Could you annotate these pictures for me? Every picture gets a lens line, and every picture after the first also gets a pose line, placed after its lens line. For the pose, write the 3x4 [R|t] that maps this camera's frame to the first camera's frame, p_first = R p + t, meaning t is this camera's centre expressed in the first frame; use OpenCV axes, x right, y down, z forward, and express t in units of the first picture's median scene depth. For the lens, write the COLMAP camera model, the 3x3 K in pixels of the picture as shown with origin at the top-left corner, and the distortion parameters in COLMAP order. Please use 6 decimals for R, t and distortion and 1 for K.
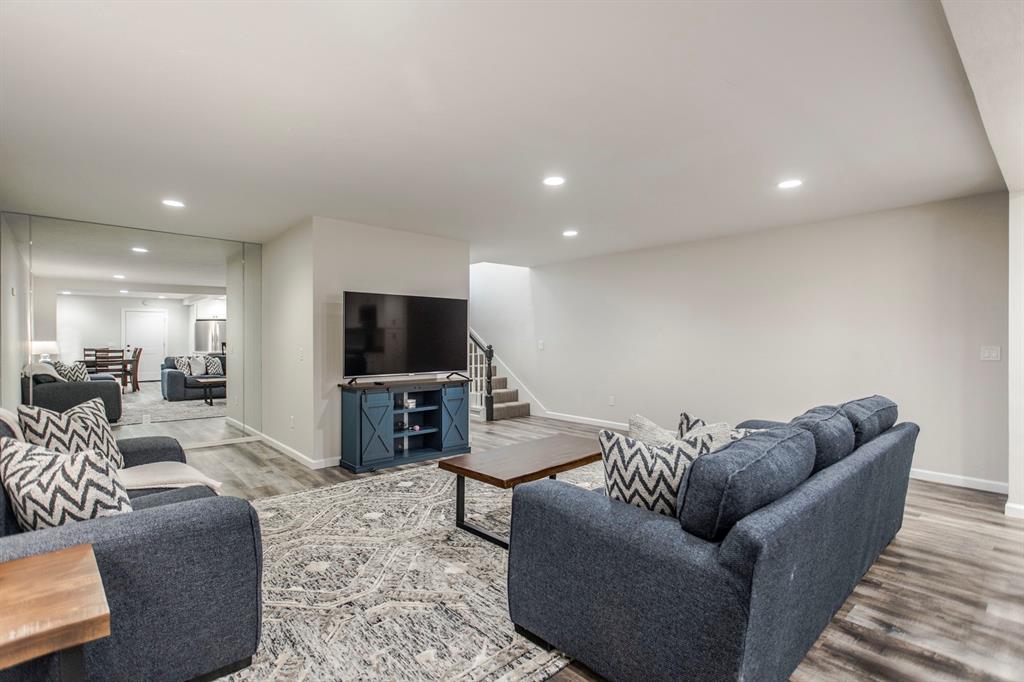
lens RADIAL K [[486.6, 0, 513.4], [0, 486.6, 339.2], [0, 0, 1]] dist [0.000519, 0.000488]
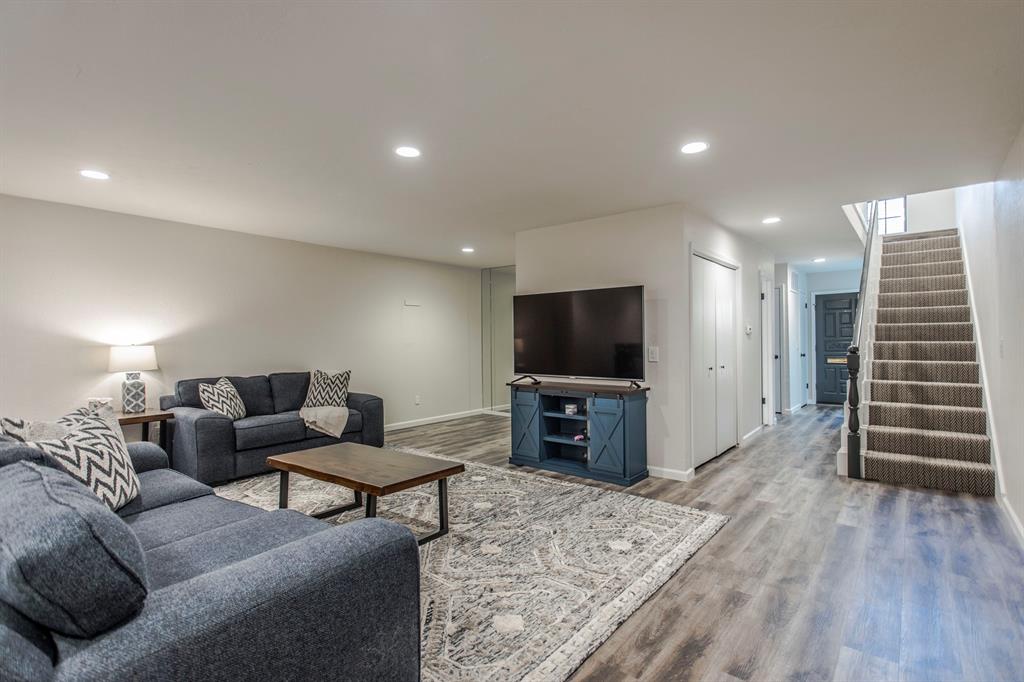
lens RADIAL K [[486.6, 0, 513.4], [0, 486.6, 339.2], [0, 0, 1]] dist [0.000519, 0.000488]
pose [[0.159848, -0.001881, -0.987140, 0.609550], [0.007554, 0.999971, -0.000682, 0.000122], [0.987113, -0.007347, 0.159858, 0.674171]]
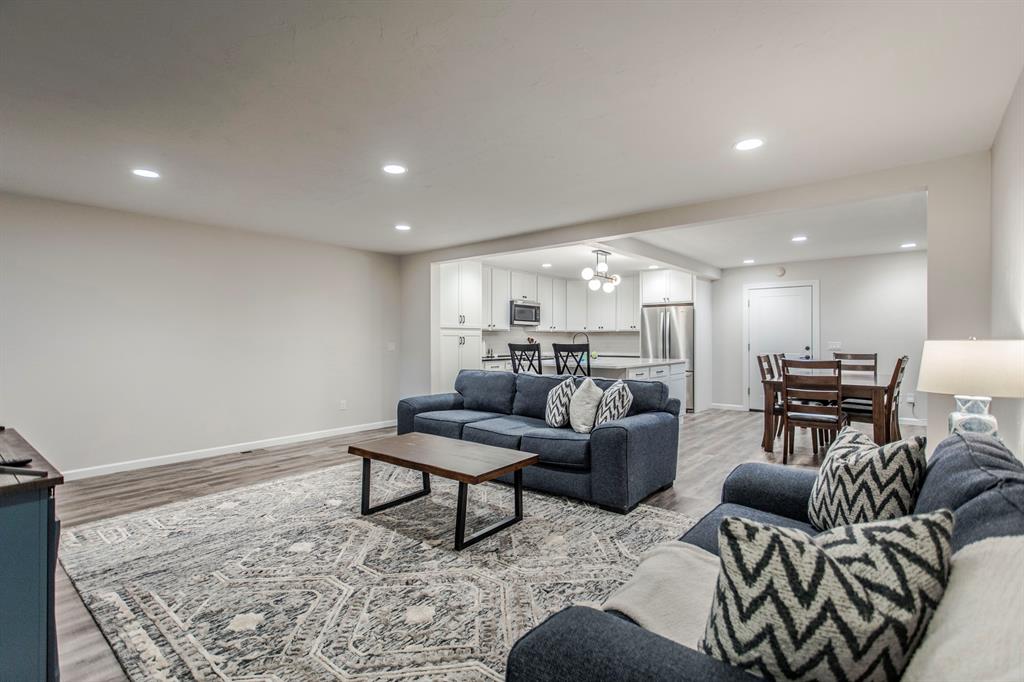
lens RADIAL K [[486.6, 0, 513.4], [0, 486.6, 339.2], [0, 0, 1]] dist [0.000519, 0.000488]
pose [[-0.156521, 0.003379, 0.987669, -0.571063], [0.002945, 0.999991, -0.002954, 0.003625], [-0.987670, 0.002446, -0.156529, 0.595842]]
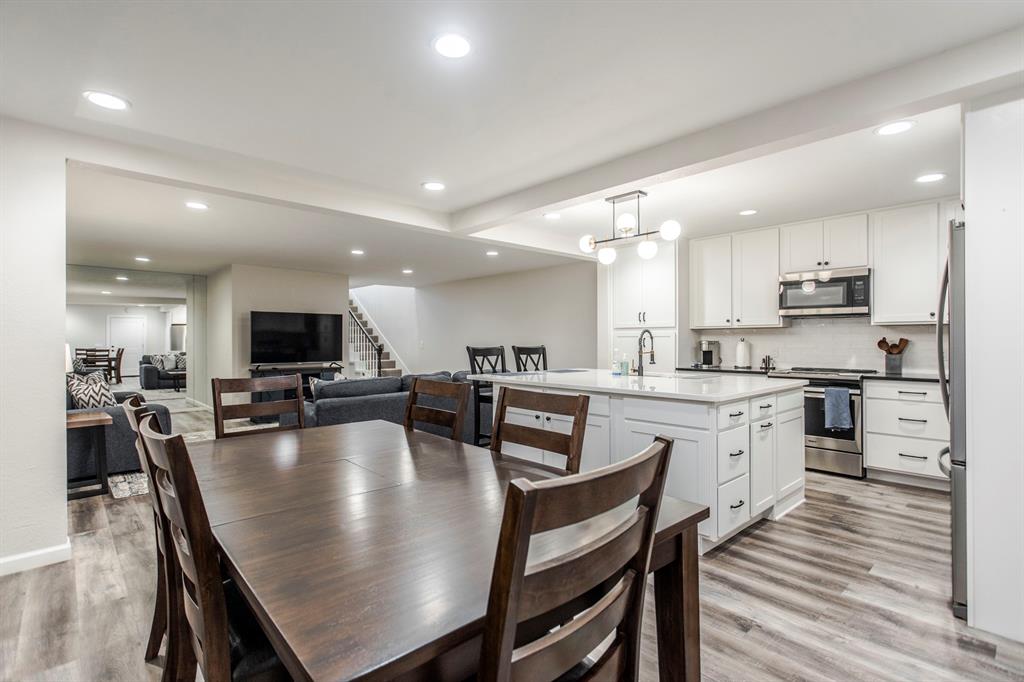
lens RADIAL K [[486.6, 0, 513.4], [0, 486.6, 339.2], [0, 0, 1]] dist [0.000519, 0.000488]
pose [[0.999766, -0.001420, 0.021563, 0.400130], [0.001475, 0.999996, -0.002524, 0.000111], [-0.021560, 0.002555, 0.999764, -0.518333]]
